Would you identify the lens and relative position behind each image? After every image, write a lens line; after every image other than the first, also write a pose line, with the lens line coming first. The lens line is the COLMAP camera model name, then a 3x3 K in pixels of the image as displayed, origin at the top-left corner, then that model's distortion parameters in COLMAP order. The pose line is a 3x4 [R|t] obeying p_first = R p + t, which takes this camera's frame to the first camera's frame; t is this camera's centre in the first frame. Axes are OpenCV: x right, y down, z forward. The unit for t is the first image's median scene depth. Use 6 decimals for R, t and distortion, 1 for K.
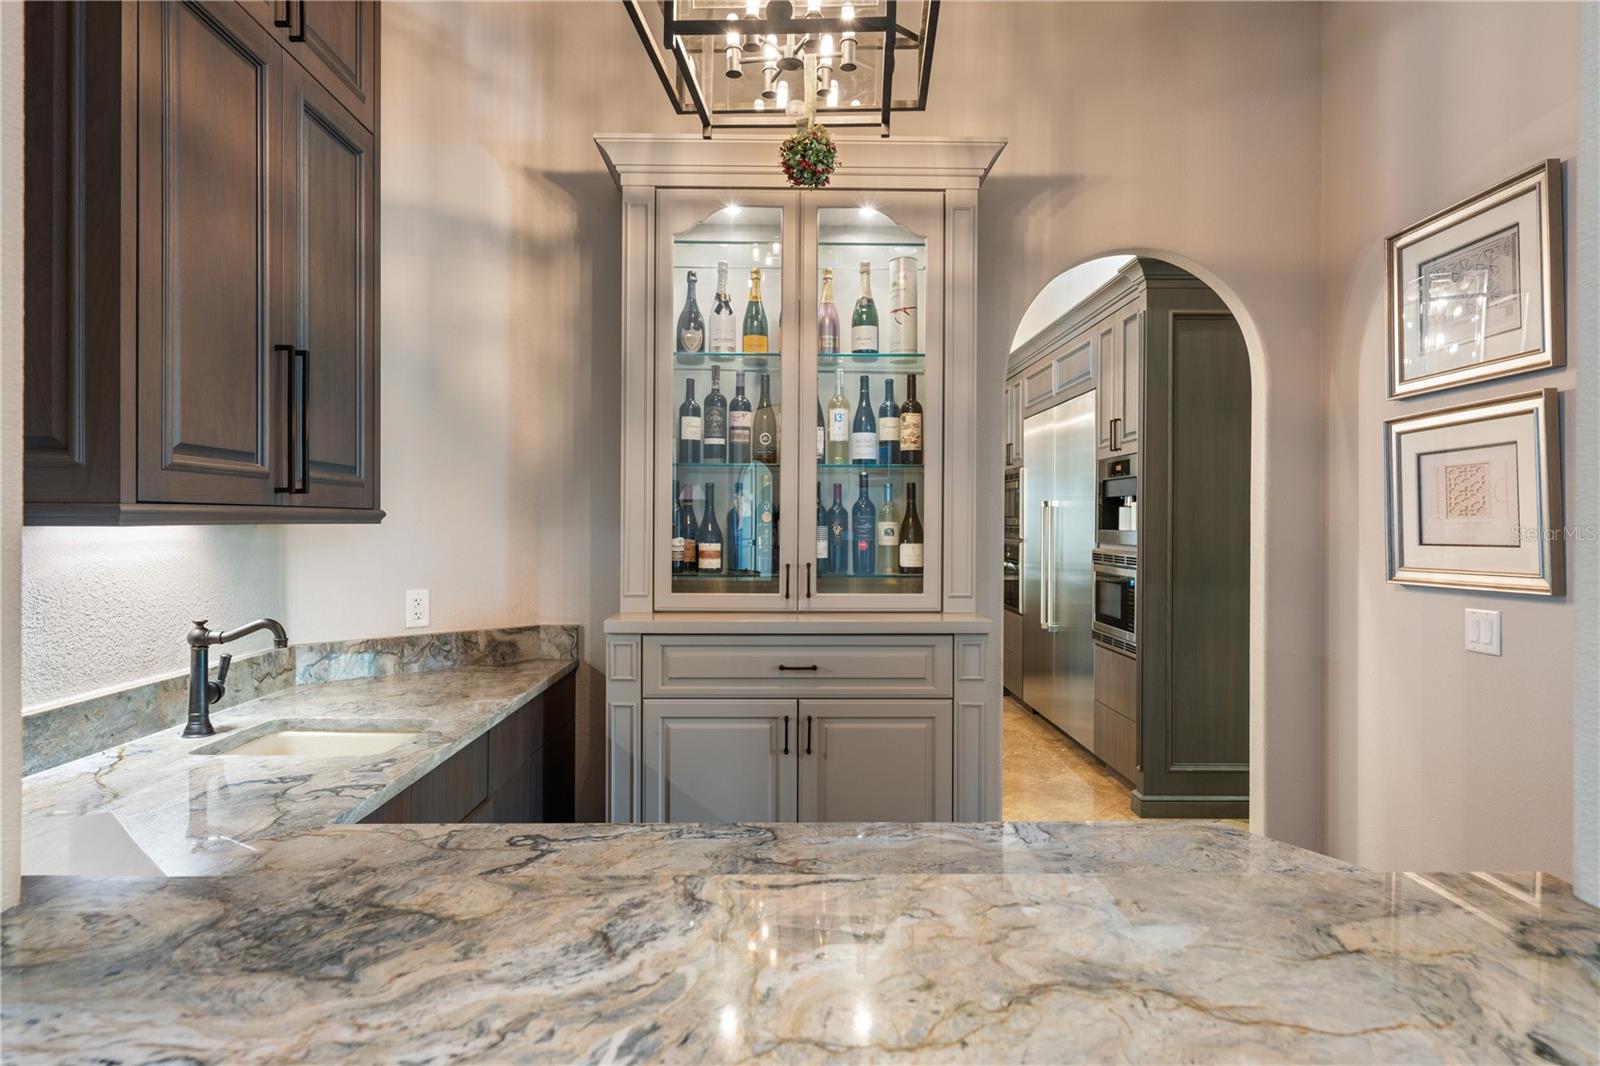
lens RADIAL K [[897.3, 0, 800.0], [0, 897.3, 533.0], [0, 0, 1]] dist [0.000805, 0.000164]
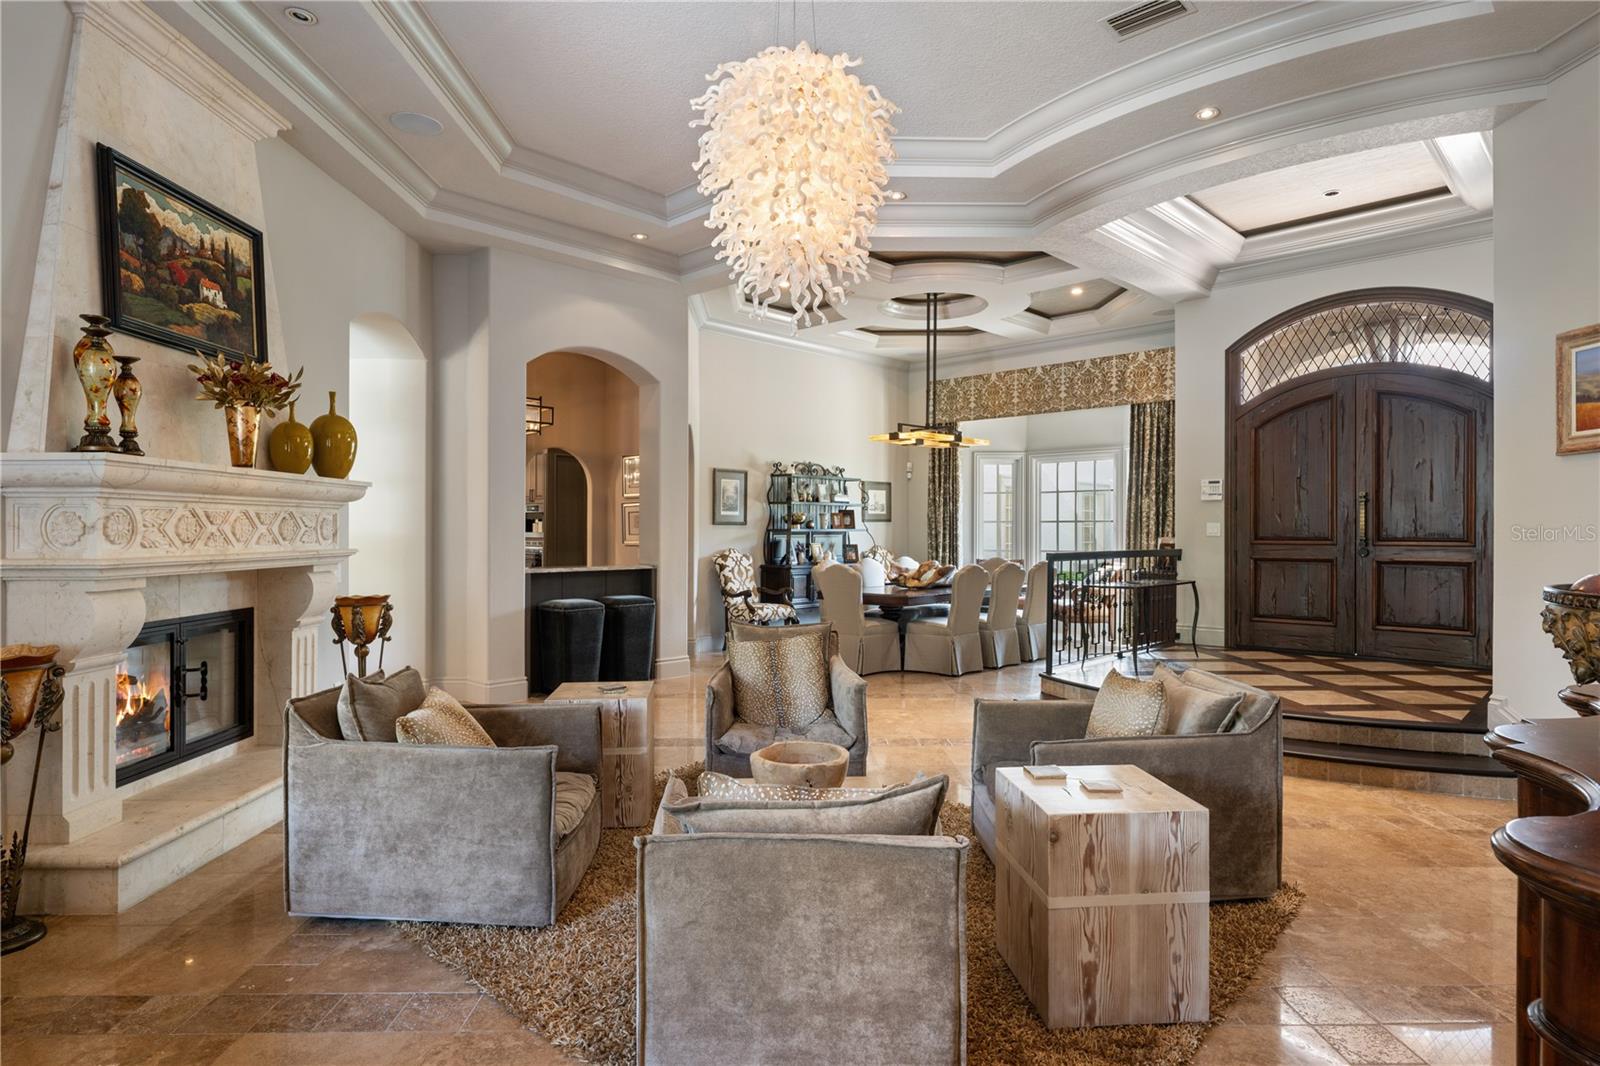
lens RADIAL K [[868.3, 0, 800.0], [0, 868.3, 533.0], [0, 0, 1]] dist [-0.001009, -0.000326]
pose [[0.712595, -0.005009, 0.701557, -1.357829], [0.008721, 0.999960, -0.001718, 0.017954], [-0.701521, 0.007343, 0.712611, -2.099300]]
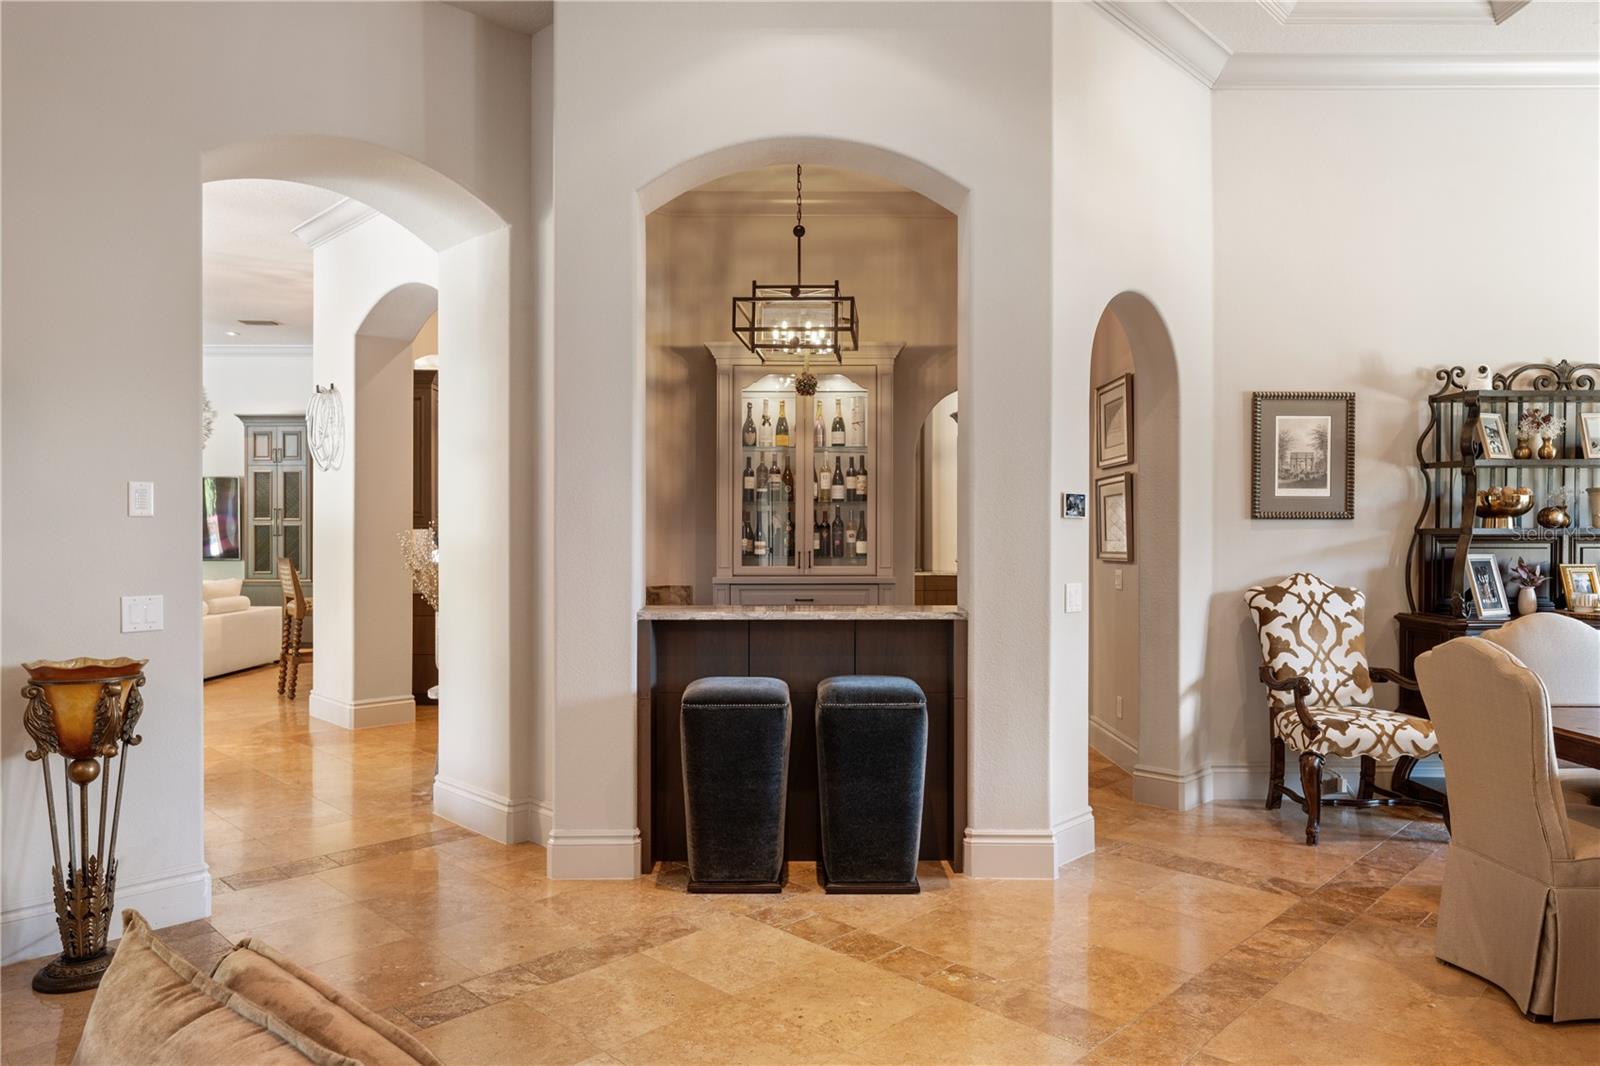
lens RADIAL K [[1033.3, 0, 800.0], [0, 1033.3, 533.0], [0, 0, 1]] dist [-0.000697, 0.000267]
pose [[0.999822, -0.004339, -0.018377, 0.029073], [0.004149, 0.999938, -0.010350, 0.015972], [0.018421, 0.010272, 0.999778, -1.255747]]
